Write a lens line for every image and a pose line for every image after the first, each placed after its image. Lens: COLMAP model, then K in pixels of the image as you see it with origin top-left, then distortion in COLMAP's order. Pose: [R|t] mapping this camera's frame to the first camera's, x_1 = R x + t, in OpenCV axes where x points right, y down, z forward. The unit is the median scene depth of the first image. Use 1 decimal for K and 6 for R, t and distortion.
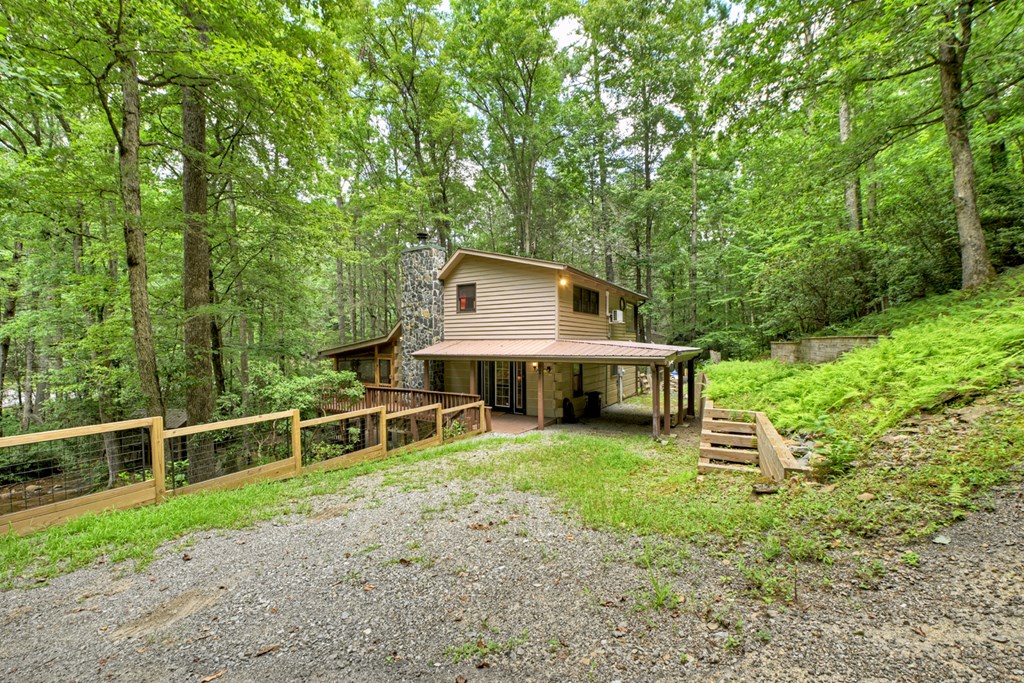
lens RADIAL K [[416.8, 0, 511.5], [0, 416.8, 321.2], [0, 0, 1]] dist [-0.000870, -0.000095]
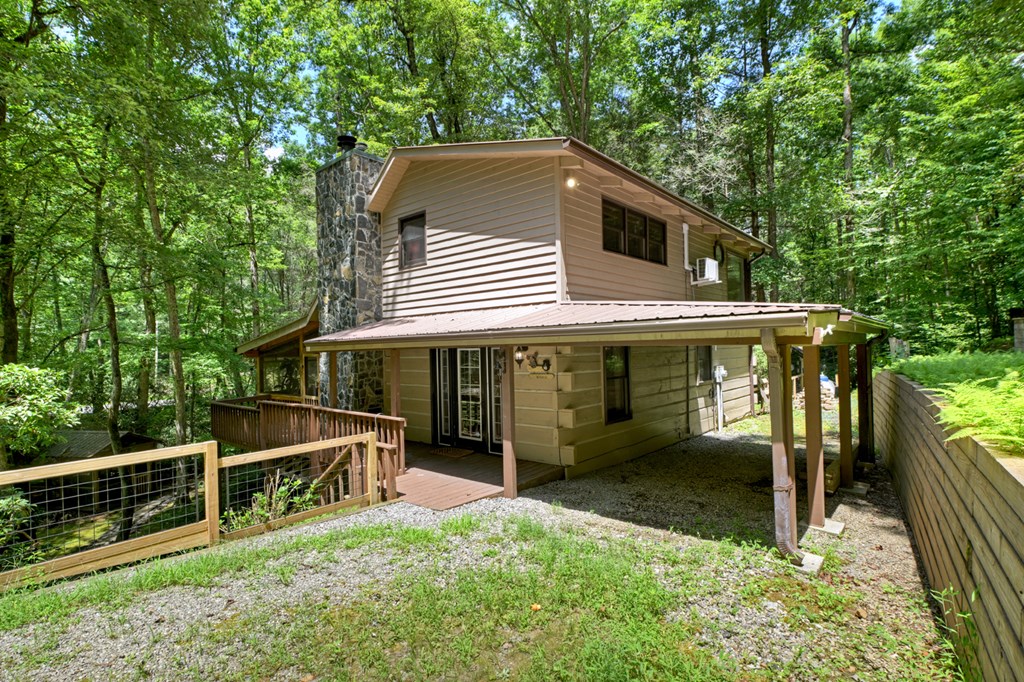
lens RADIAL K [[497.1, 0, 513.3], [0, 497.1, 323.1], [0, 0, 1]] dist [-0.000225, 0.000016]
pose [[0.984882, -0.023119, -0.171675, 0.136048], [0.023253, 0.999729, -0.001231, 0.058763], [0.171657, -0.002779, 0.985153, 0.378253]]
